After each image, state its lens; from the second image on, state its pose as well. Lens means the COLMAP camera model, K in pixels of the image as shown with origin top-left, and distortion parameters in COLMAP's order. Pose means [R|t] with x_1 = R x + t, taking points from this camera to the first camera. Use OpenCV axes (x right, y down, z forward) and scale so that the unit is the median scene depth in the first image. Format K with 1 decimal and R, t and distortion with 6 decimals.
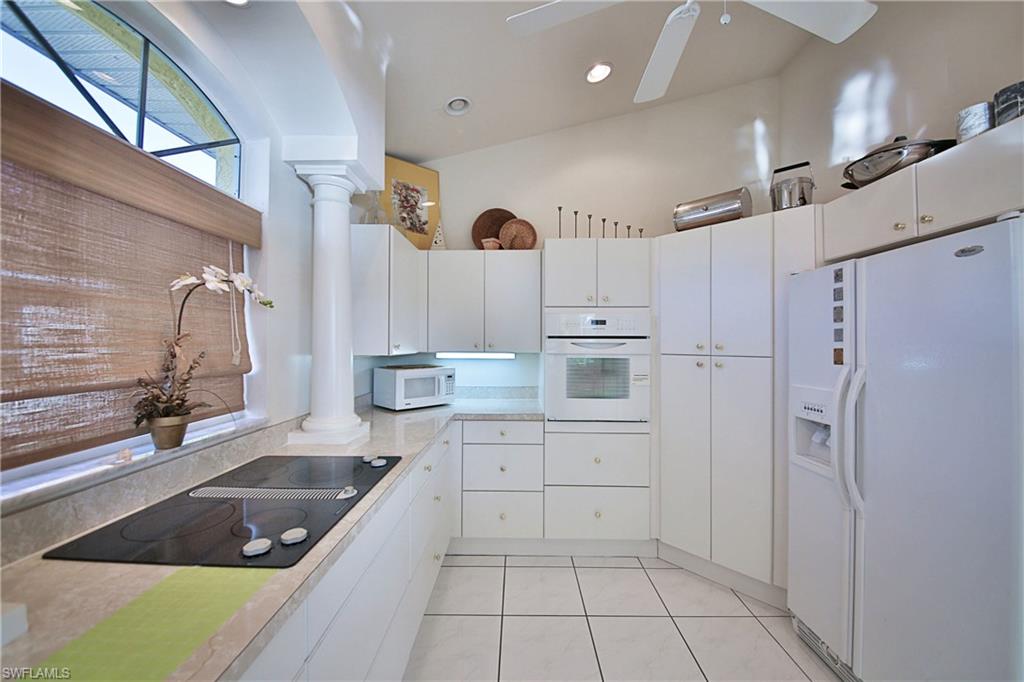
lens RADIAL K [[391.1, 0, 511.3], [0, 391.1, 342.0], [0, 0, 1]] dist [0.000090, -0.001177]
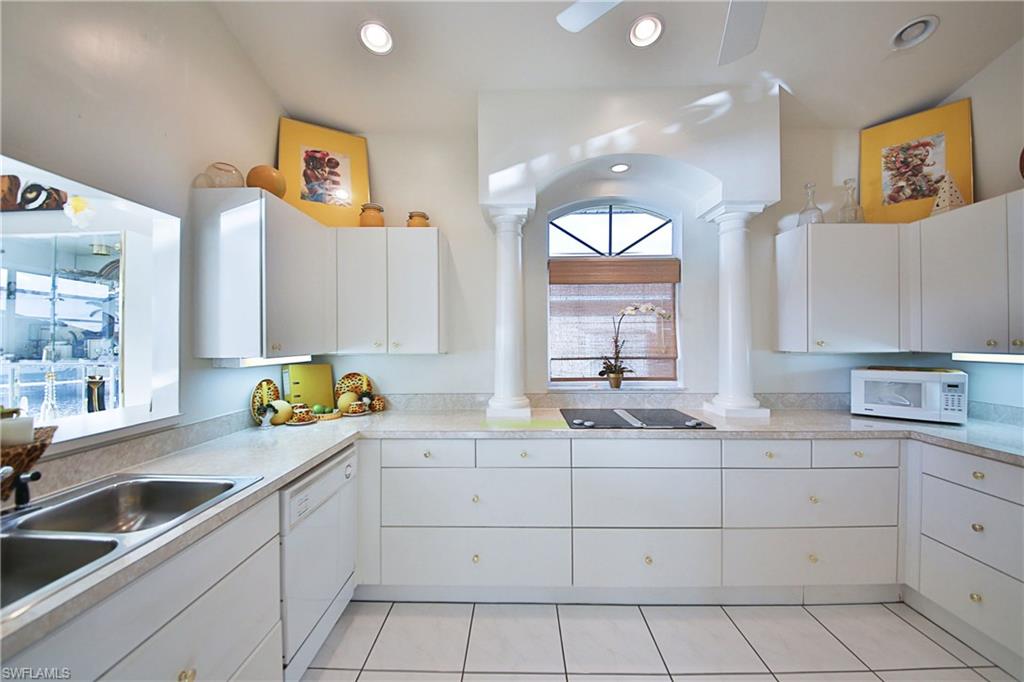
lens RADIAL K [[391.1, 0, 509.9], [0, 391.1, 340.0], [0, 0, 1]] dist [0.000090, -0.001177]
pose [[-0.018408, -0.002988, -0.999826, 0.576540], [0.005463, 0.999980, -0.003089, 0.001427], [0.999816, -0.005519, -0.018391, 0.195954]]
